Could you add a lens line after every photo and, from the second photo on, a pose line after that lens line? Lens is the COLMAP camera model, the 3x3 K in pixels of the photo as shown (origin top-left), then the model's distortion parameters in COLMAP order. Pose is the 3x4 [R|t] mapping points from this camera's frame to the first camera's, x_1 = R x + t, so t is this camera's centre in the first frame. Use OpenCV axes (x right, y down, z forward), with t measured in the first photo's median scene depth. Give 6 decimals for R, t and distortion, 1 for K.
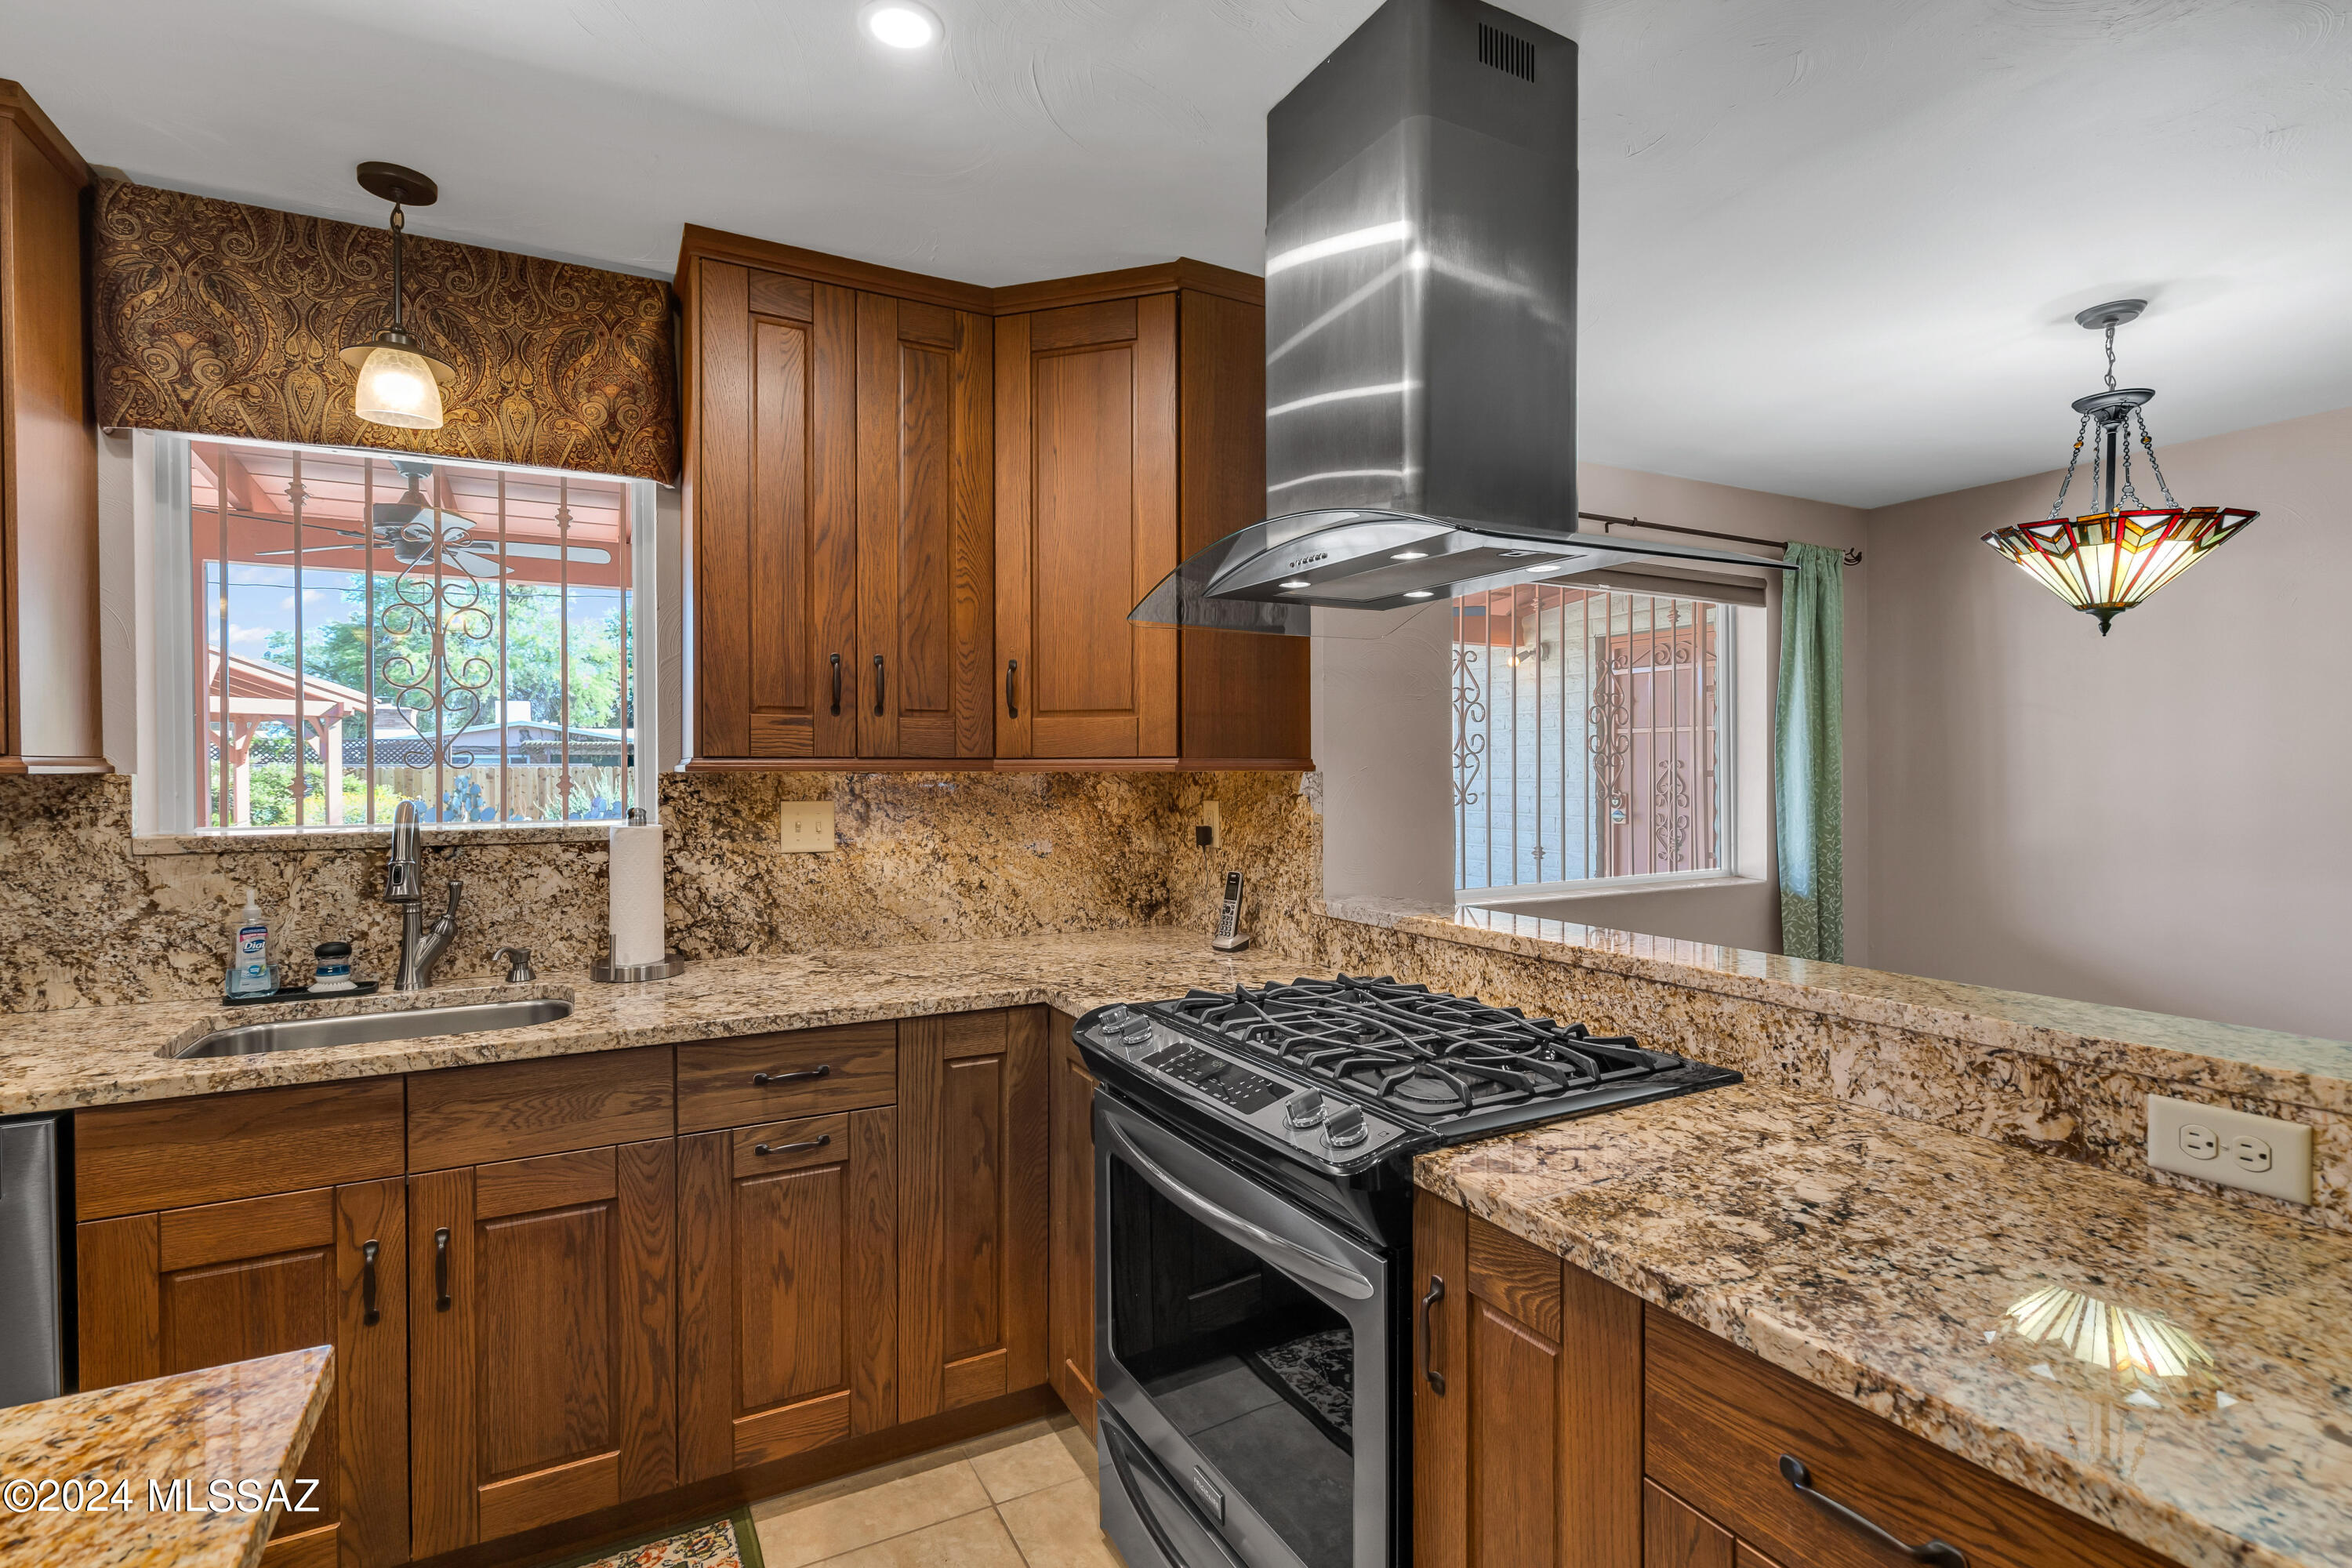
lens RADIAL K [[1084.5, 0, 1171.5], [0, 1084.5, 782.7], [0, 0, 1]] dist [-0.004194, 0.001258]
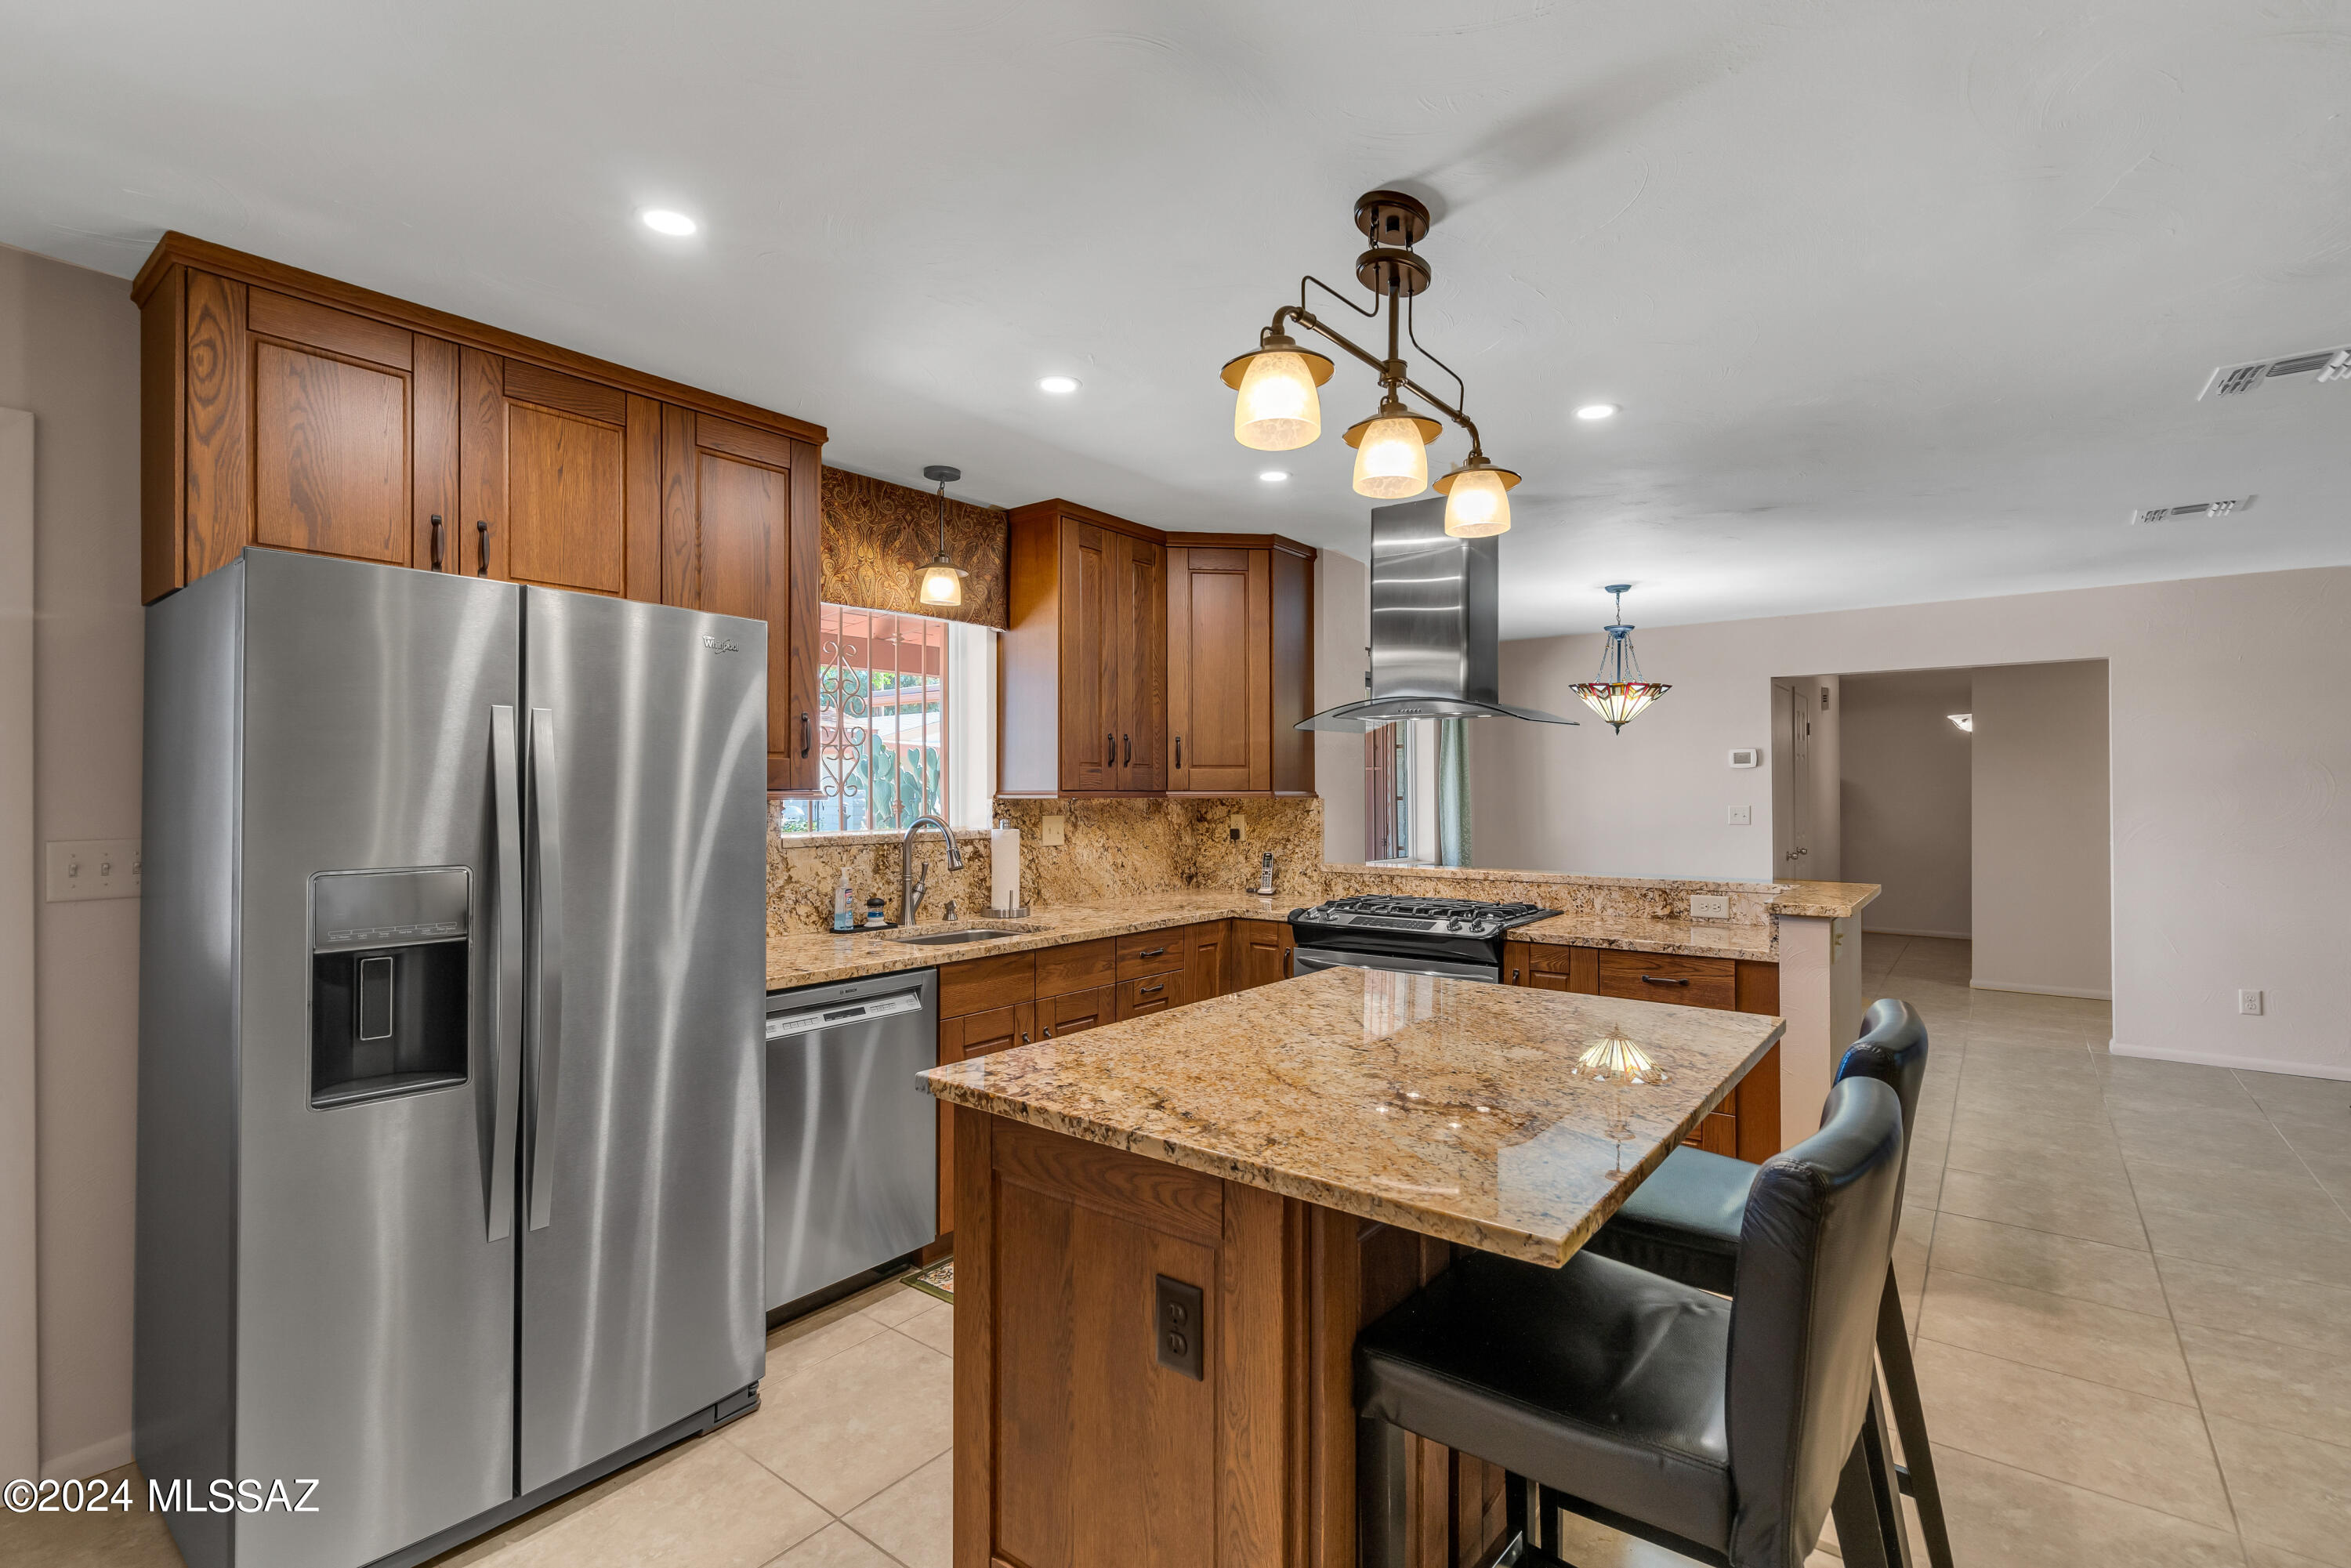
lens RADIAL K [[1084.0, 0, 1174.5], [0, 1084.0, 785.5], [0, 0, 1]] dist [-0.004194, 0.001258]
pose [[0.910250, 0.004520, 0.414033, -0.959453], [0.003037, 0.999841, -0.017593, 0.000668], [-0.414047, 0.017271, 0.910092, -0.690723]]
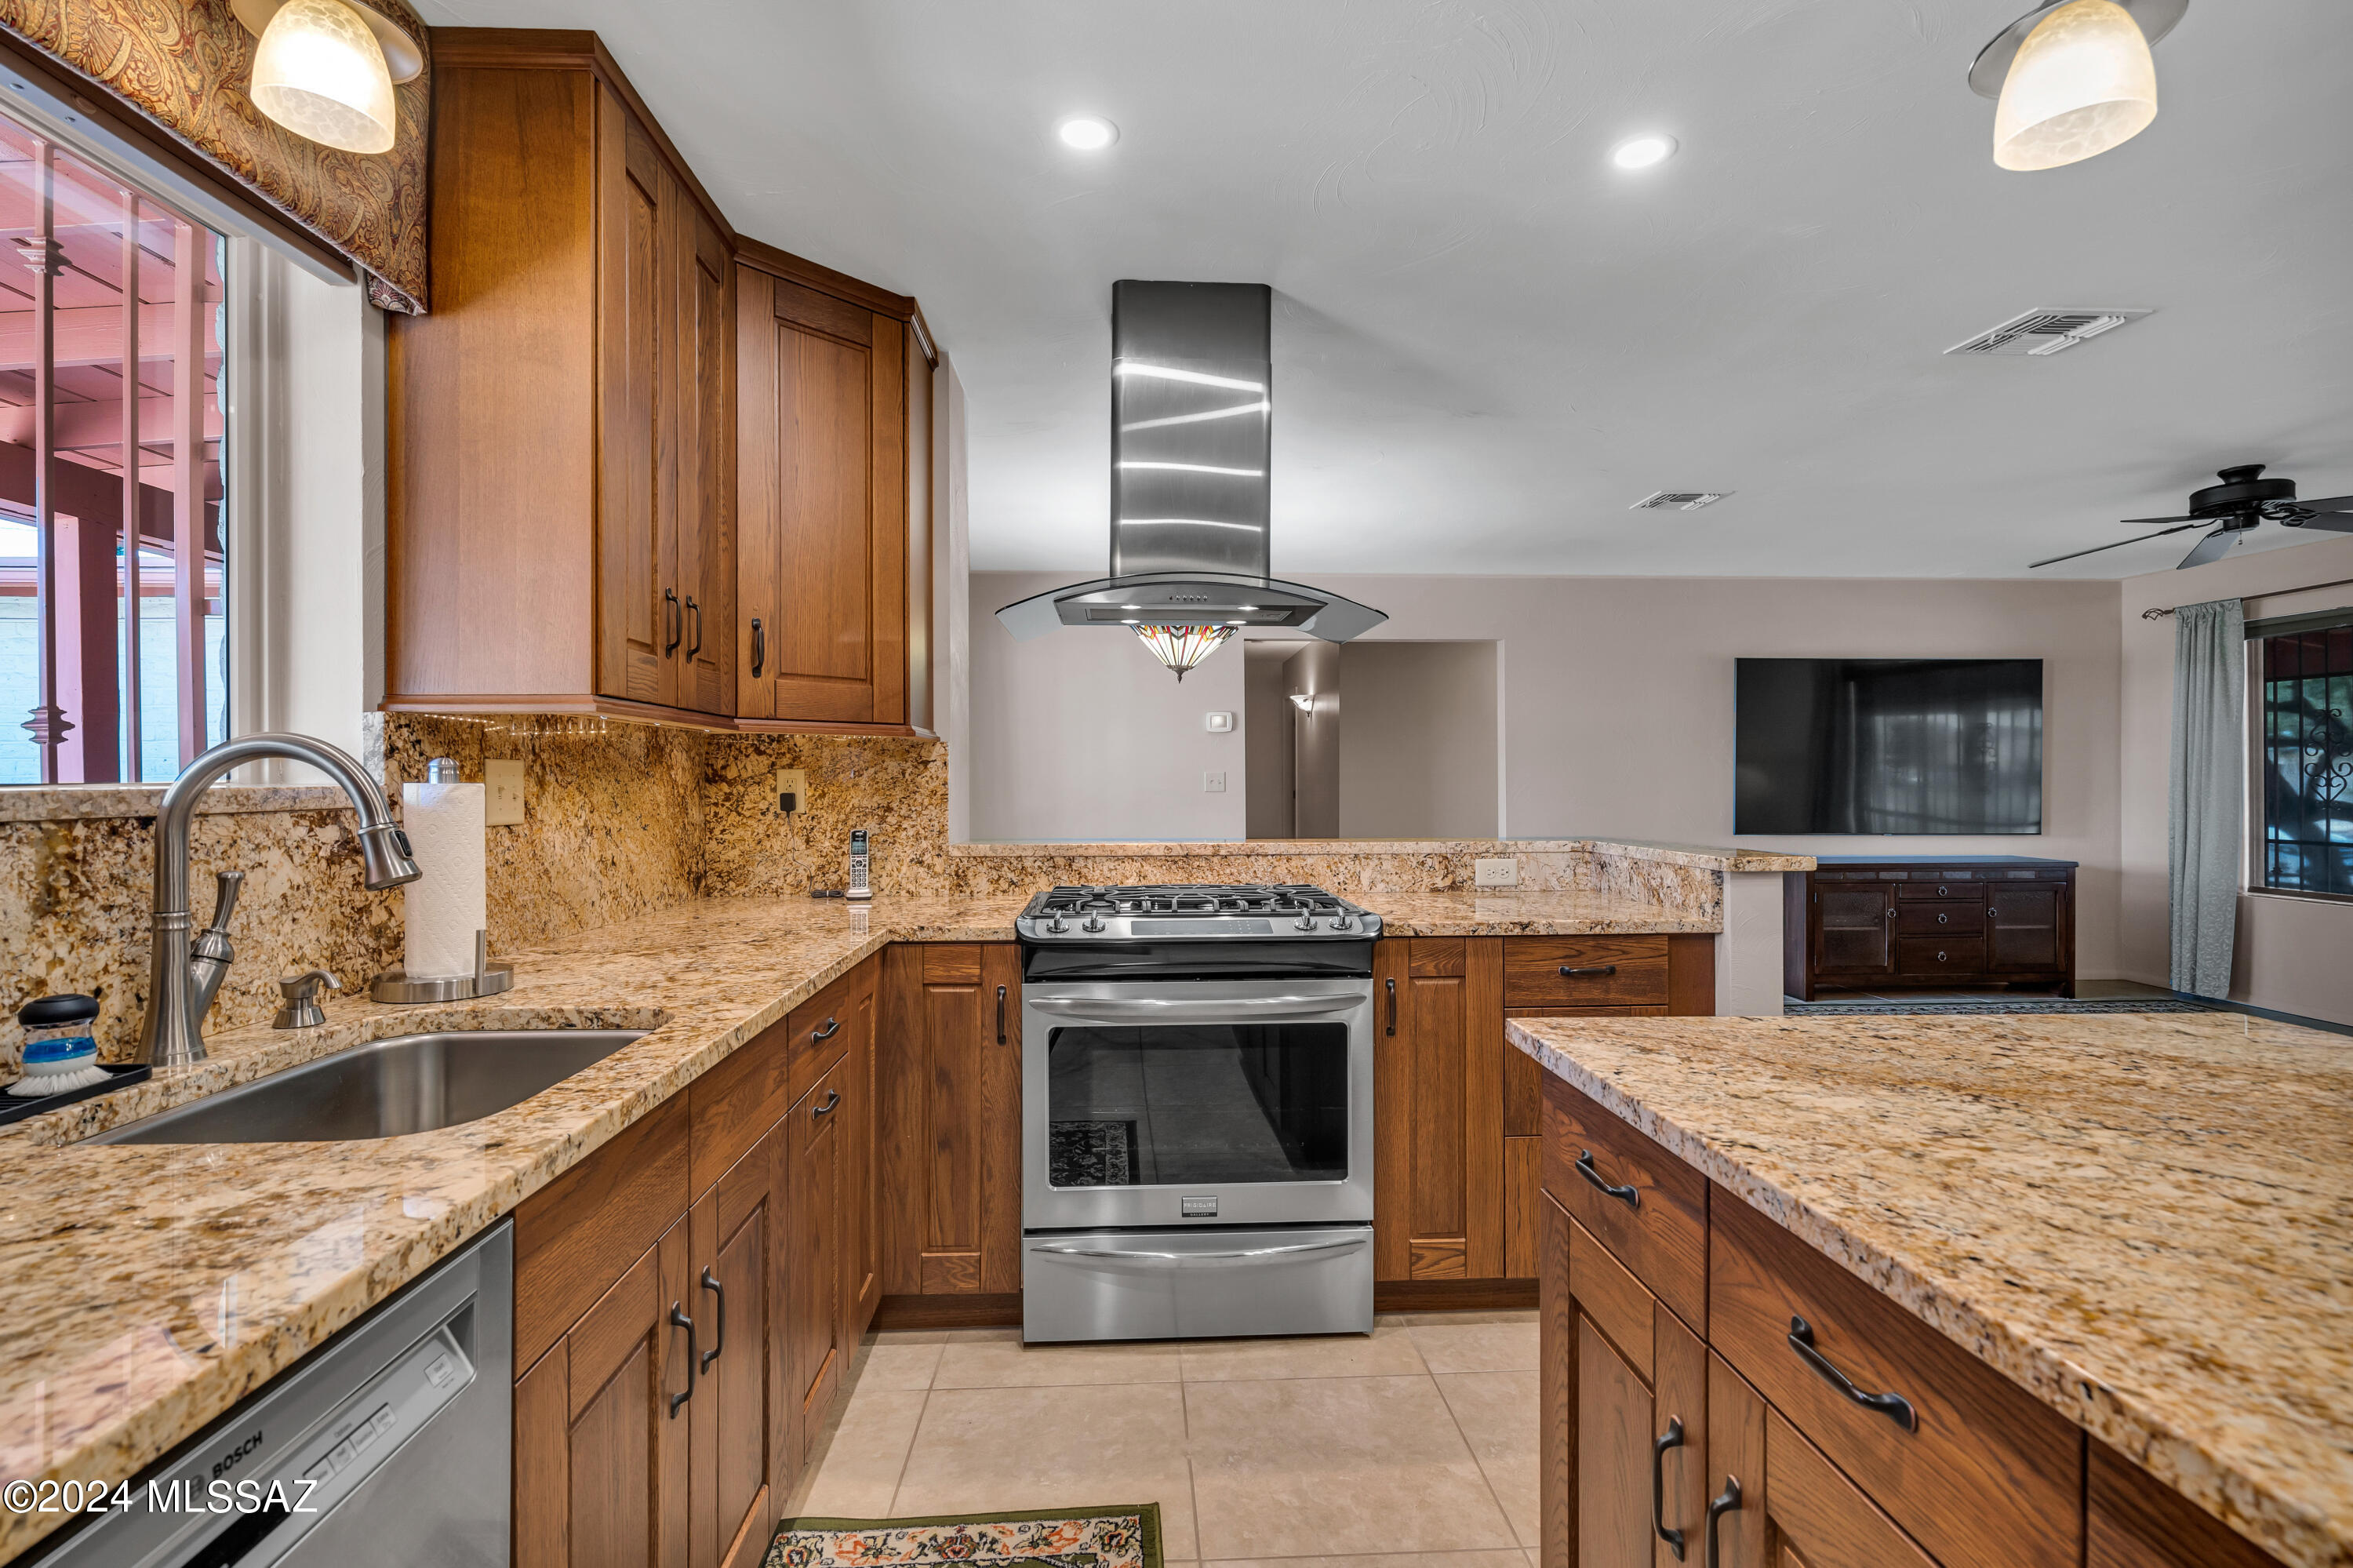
lens RADIAL K [[1085.0, 0, 1164.3], [0, 1085.0, 773.7], [0, 0, 1]] dist [-0.004194, 0.001258]
pose [[0.428547, 0.006648, 0.903495, -0.928273], [0.012915, 0.999826, -0.013483, 0.048739], [-0.903427, 0.017446, 0.428386, 0.262657]]
